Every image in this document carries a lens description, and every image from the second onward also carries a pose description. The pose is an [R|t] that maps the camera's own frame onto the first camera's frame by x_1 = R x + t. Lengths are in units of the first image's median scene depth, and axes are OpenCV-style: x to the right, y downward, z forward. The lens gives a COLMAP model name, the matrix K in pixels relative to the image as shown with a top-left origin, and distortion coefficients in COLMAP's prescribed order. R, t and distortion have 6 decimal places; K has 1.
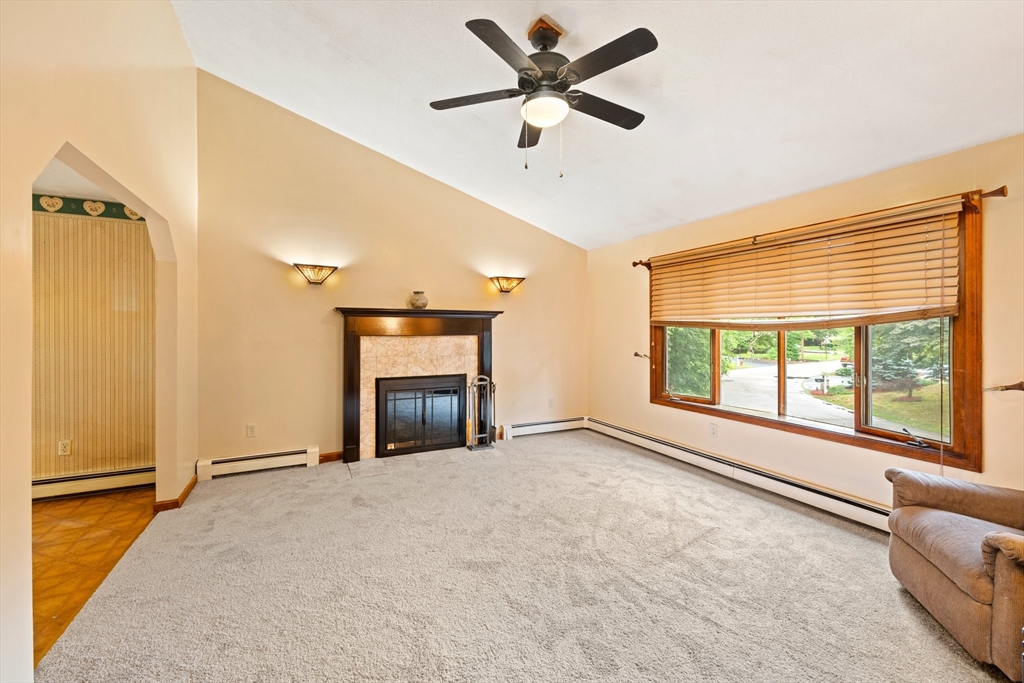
lens RADIAL K [[418.9, 0, 515.2], [0, 418.9, 333.1], [0, 0, 1]] dist [0.001336, 0.000209]
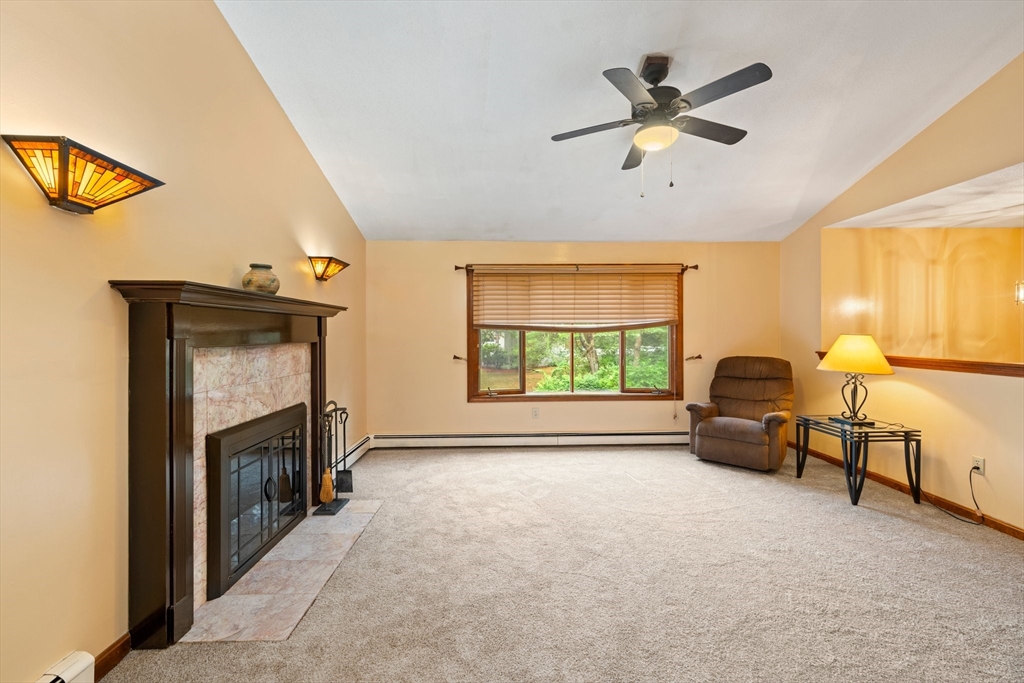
lens RADIAL K [[418.9, 0, 515.2], [0, 418.9, 333.1], [0, 0, 1]] dist [0.001336, 0.000209]
pose [[0.425618, -0.004046, 0.904894, -0.623995], [0.014875, 0.999886, -0.002526, -0.002393], [-0.904781, 0.014535, 0.425629, 0.482371]]
